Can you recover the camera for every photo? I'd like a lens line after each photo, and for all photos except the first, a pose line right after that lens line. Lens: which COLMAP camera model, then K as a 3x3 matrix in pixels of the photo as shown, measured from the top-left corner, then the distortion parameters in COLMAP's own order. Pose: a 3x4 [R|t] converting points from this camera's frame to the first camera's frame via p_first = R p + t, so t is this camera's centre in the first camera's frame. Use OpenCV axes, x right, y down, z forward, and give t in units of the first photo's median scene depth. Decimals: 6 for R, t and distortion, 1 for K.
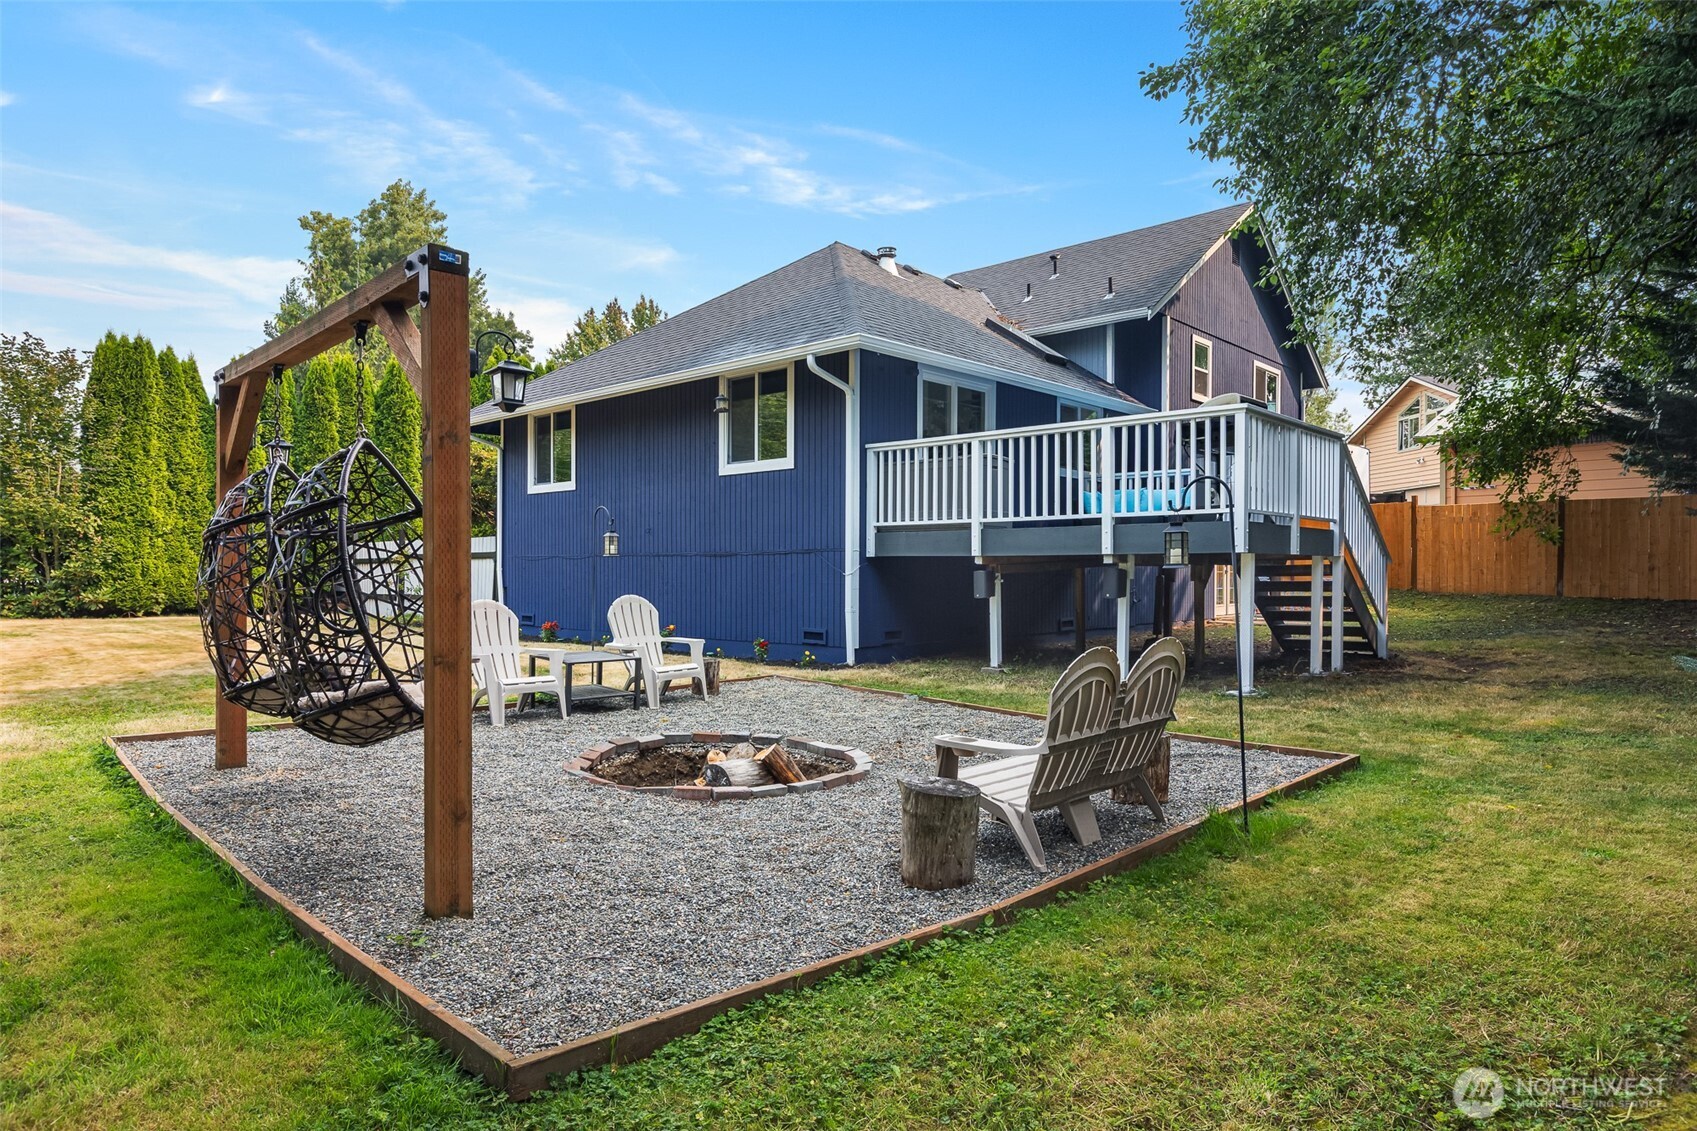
lens RADIAL K [[989.9, 0, 844.6], [0, 989.9, 567.8], [0, 0, 1]] dist [-0.000021, 0.001296]
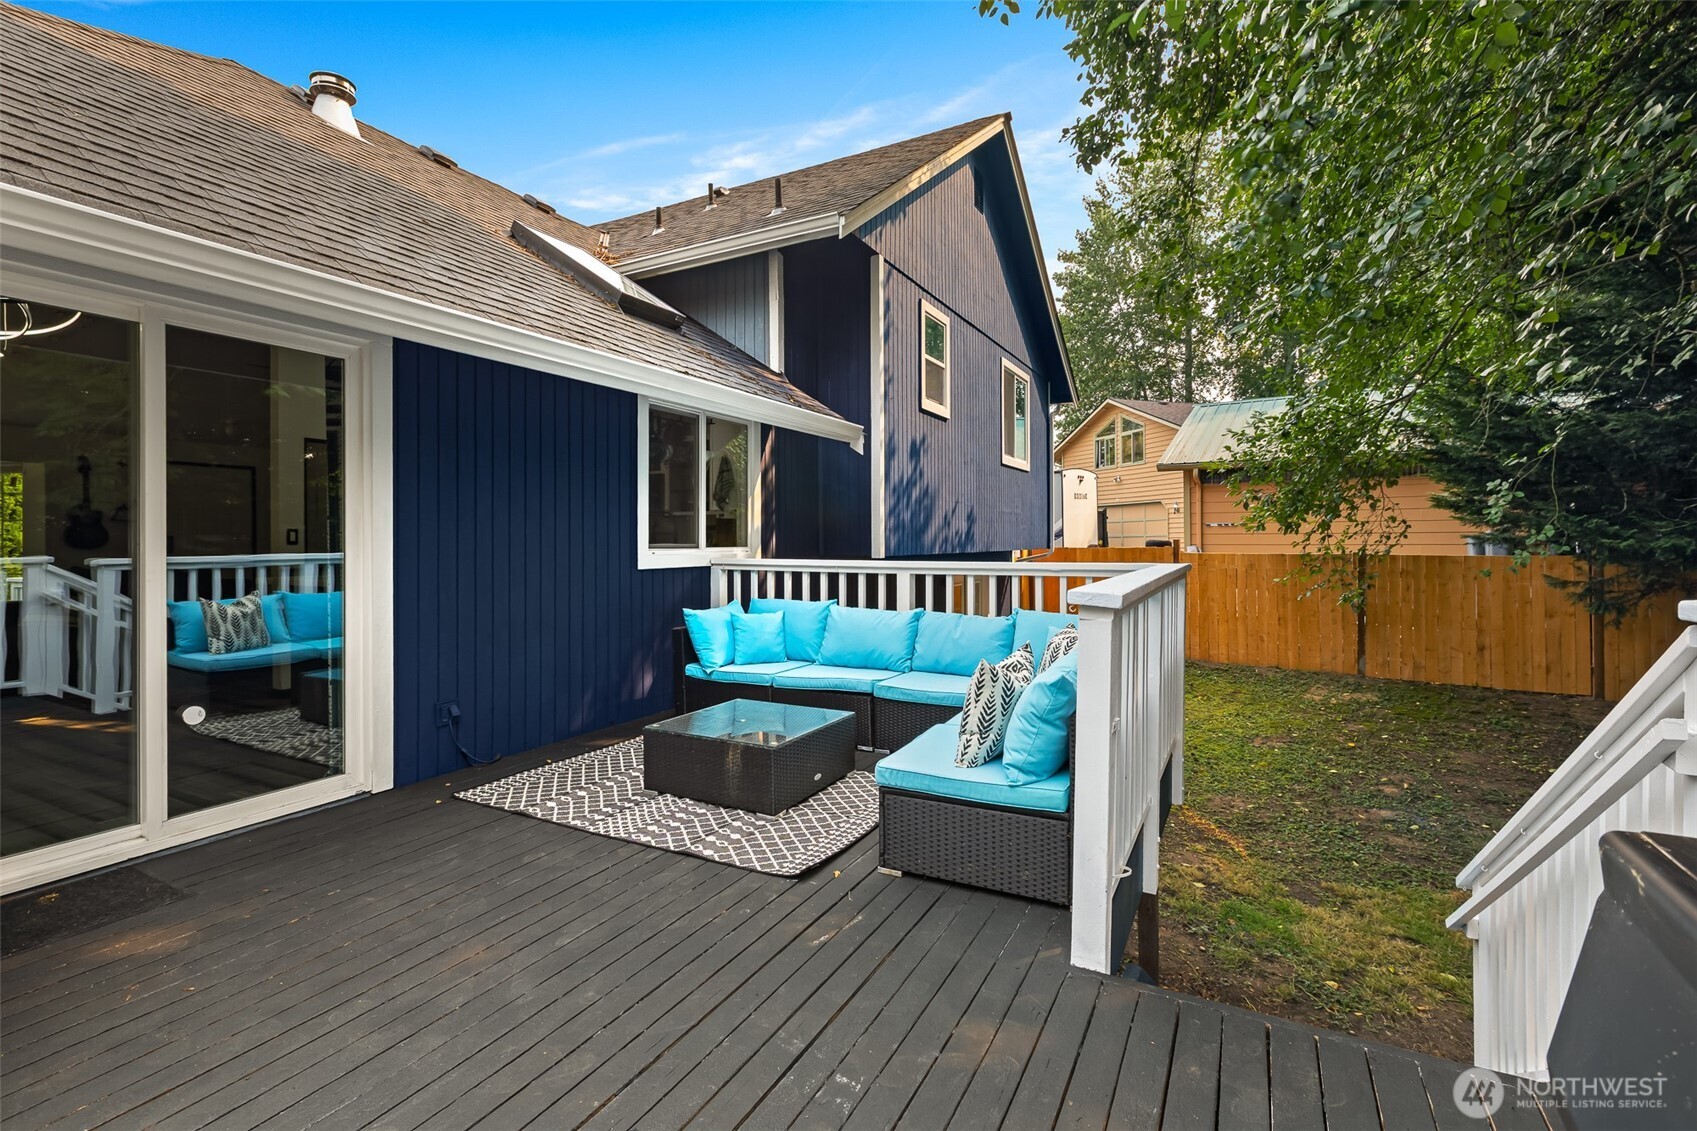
lens RADIAL K [[763.8, 0, 848.3], [0, 763.8, 552.2], [0, 0, 1]] dist [0.001867, -0.000079]
pose [[0.966414, -0.015463, 0.256524, 0.179311], [0.011763, 0.999804, 0.015952, -0.087119], [-0.256721, -0.012399, 0.966406, 0.536609]]
